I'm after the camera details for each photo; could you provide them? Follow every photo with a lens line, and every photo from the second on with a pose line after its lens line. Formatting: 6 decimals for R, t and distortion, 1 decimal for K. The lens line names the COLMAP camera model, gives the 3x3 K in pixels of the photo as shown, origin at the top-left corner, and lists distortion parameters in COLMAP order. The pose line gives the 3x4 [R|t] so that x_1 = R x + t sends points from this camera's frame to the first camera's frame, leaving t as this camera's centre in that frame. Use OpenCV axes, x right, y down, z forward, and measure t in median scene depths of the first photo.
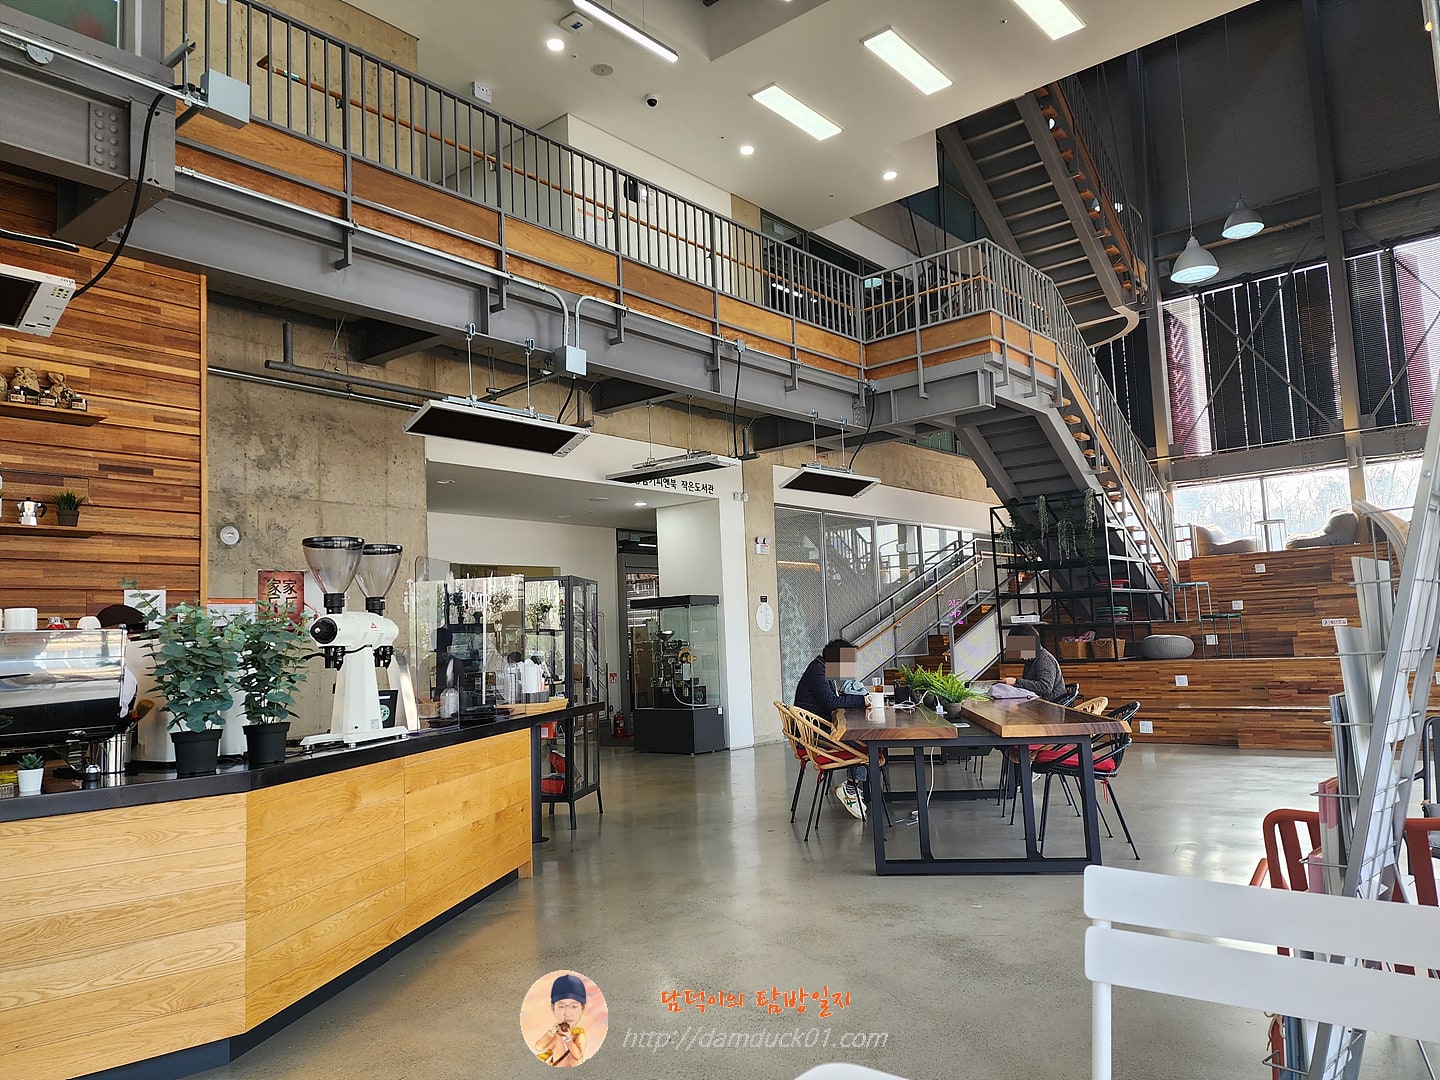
lens RADIAL K [[1040.4, 0, 722.4], [0, 1040.4, 537.6], [0, 0, 1]] dist [0.055260, -0.006800]
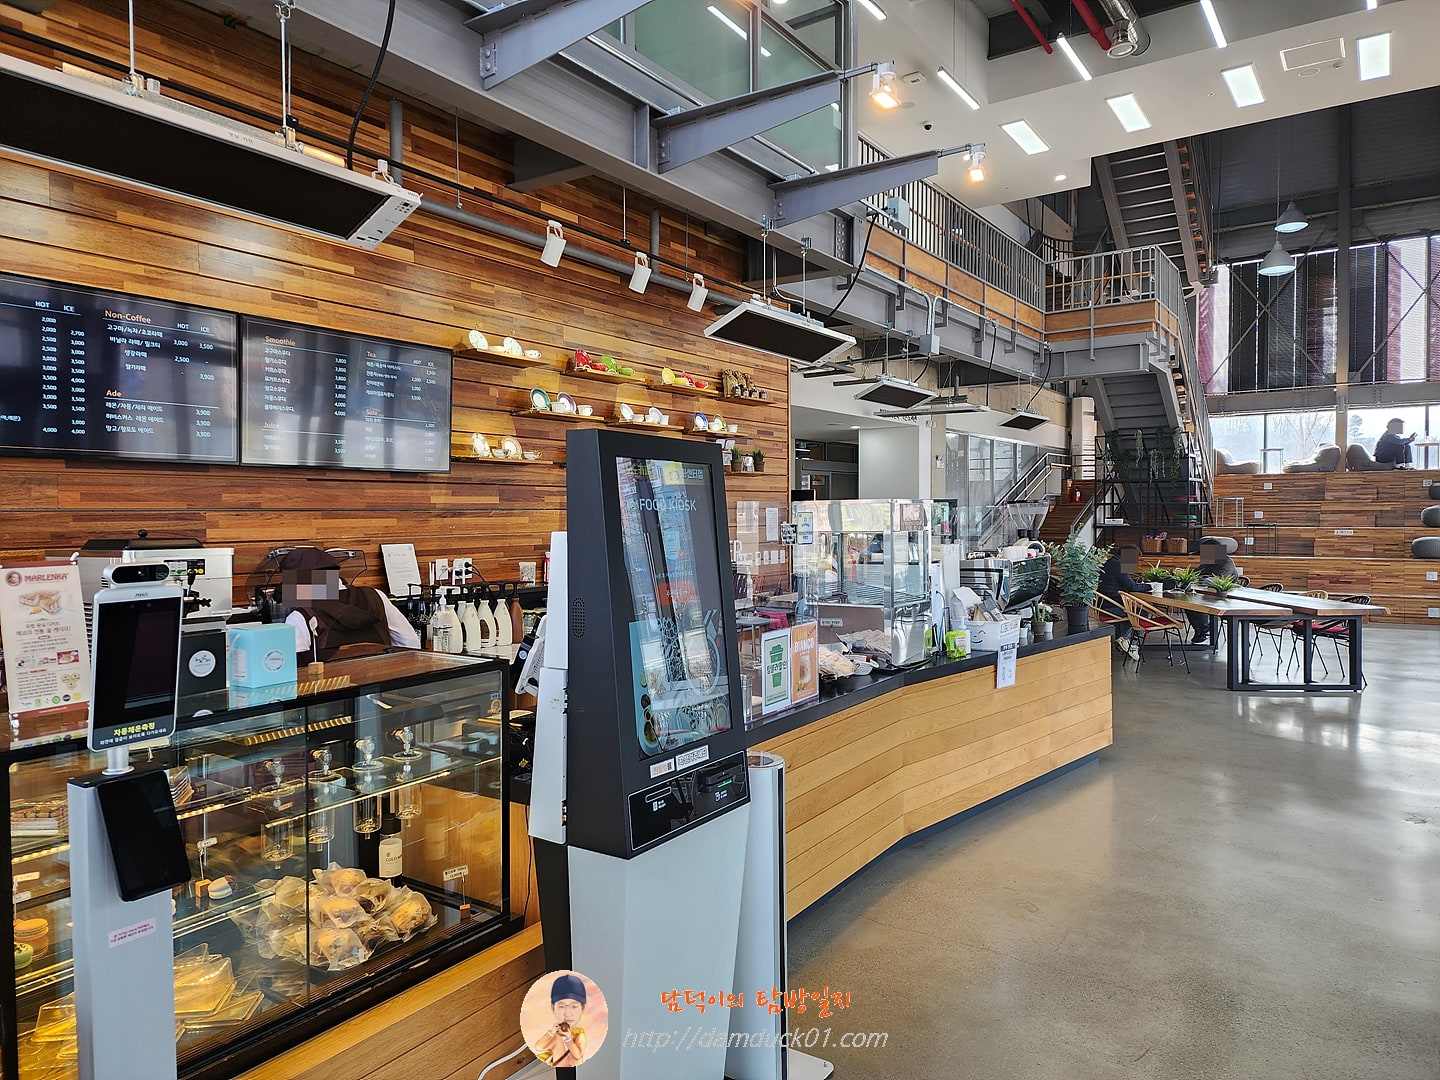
lens RADIAL K [[962.4, 0, 714.8], [0, 962.4, 546.2], [0, 0, 1]] dist [0.010473, 0.008733]
pose [[0.996228, 0.031612, 0.080814, -0.334069], [-0.042523, 0.989646, 0.137087, -0.039913], [-0.075644, -0.140007, 0.987257, -0.195882]]
